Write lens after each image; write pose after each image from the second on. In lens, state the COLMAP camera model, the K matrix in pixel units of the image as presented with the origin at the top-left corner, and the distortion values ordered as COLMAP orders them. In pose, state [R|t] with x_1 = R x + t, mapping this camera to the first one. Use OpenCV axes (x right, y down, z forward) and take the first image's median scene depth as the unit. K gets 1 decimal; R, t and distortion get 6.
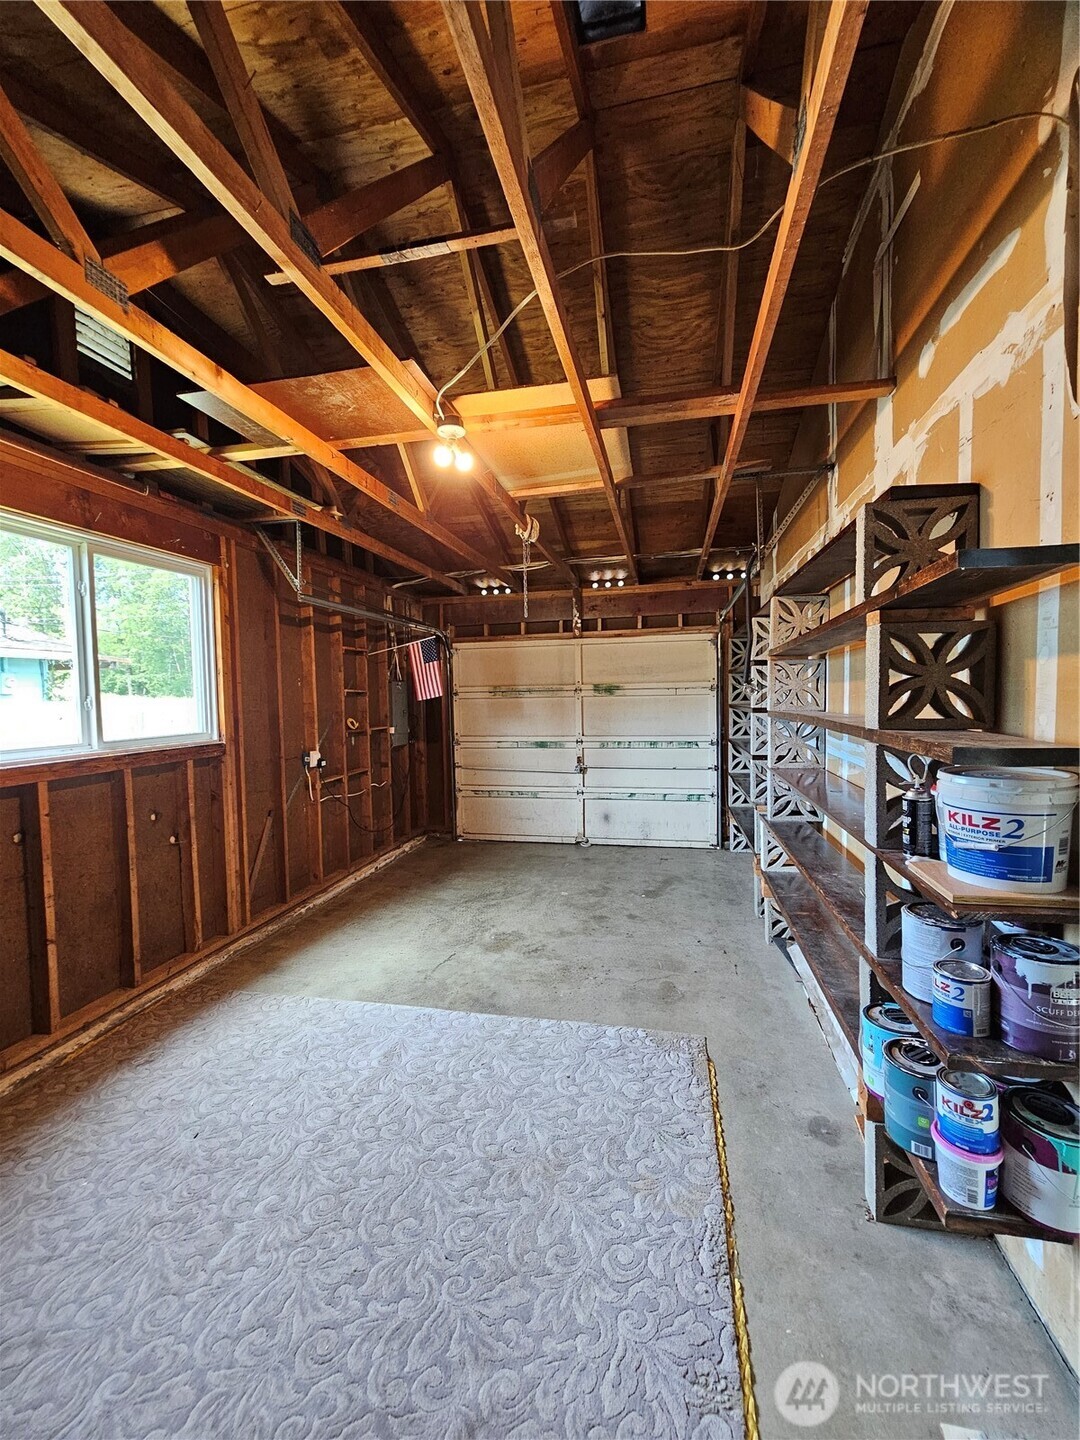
lens RADIAL K [[591.9, 0, 539.8], [0, 591.9, 720.7], [0, 0, 1]] dist [-0.003116, 0.001422]
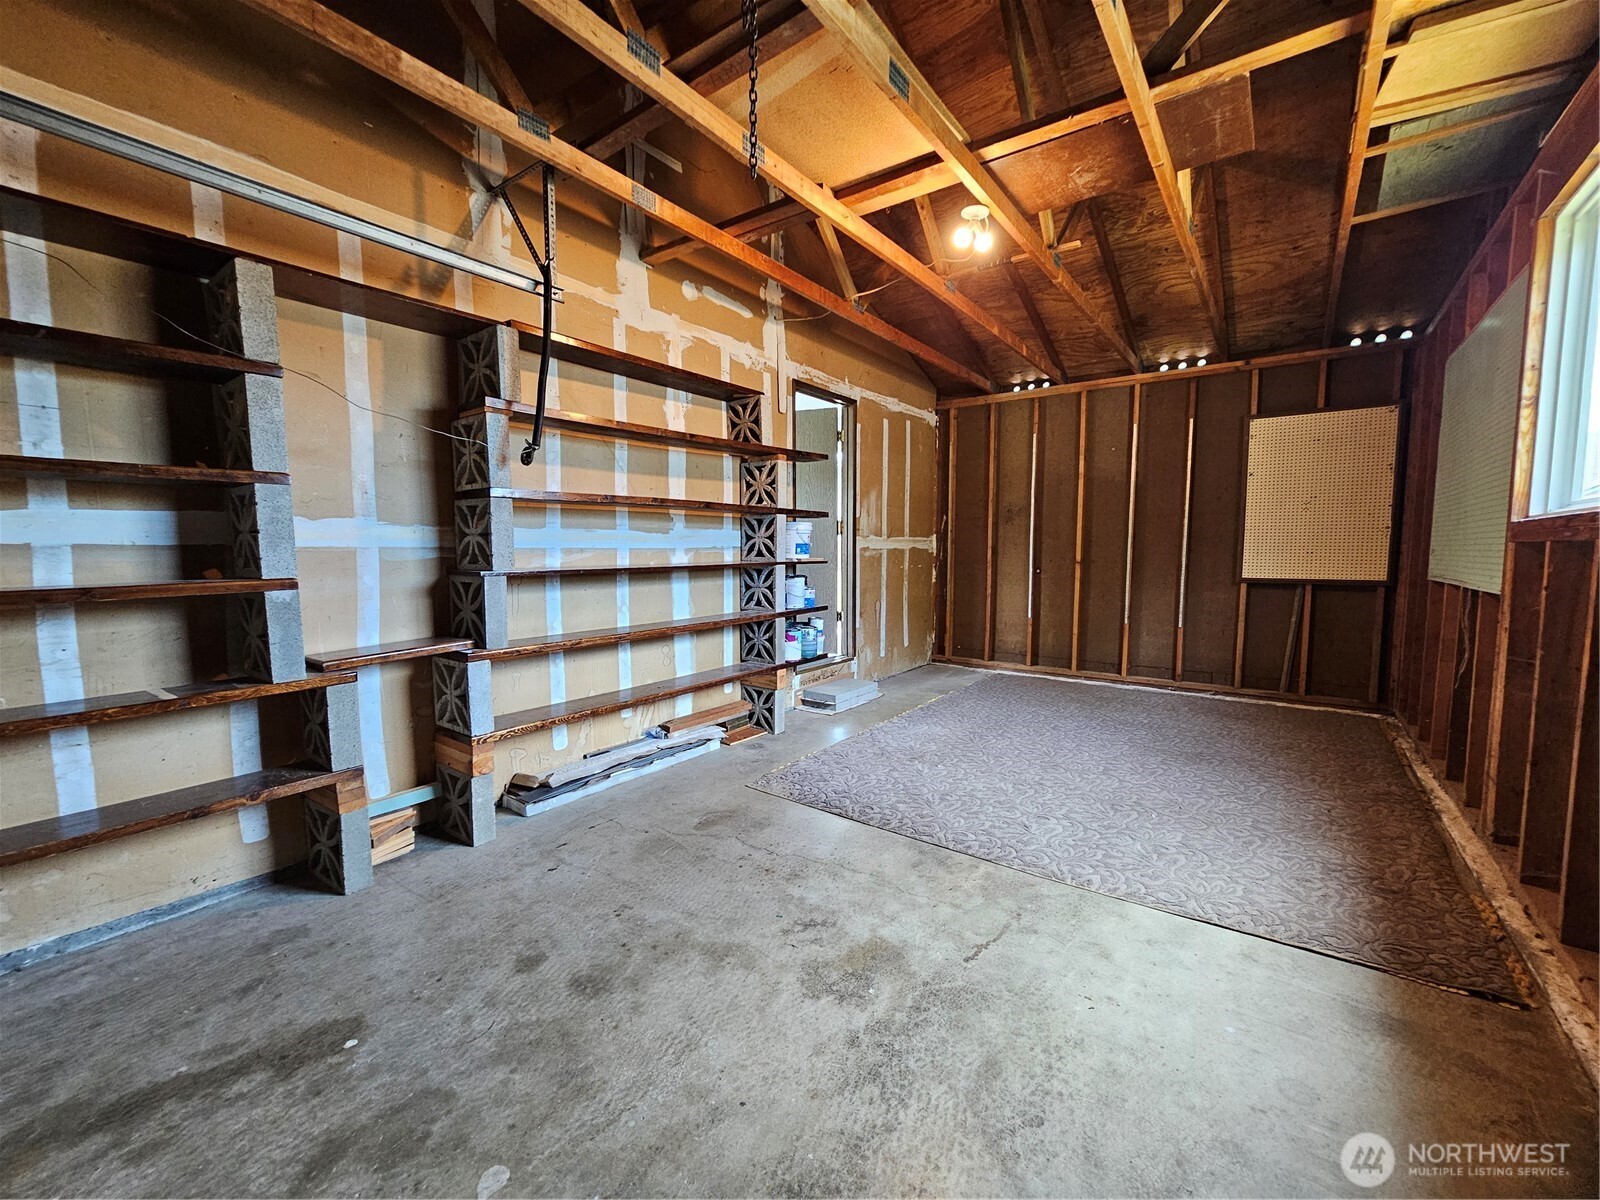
lens RADIAL K [[657.7, 0, 802.1], [0, 657.7, 602.0], [0, 0, 1]] dist [-0.003116, 0.001422]
pose [[-0.914228, -0.014883, 0.404927, -0.220914], [0.035725, 0.992473, 0.117135, 0.033606], [-0.403623, 0.121554, -0.906815, 1.418581]]
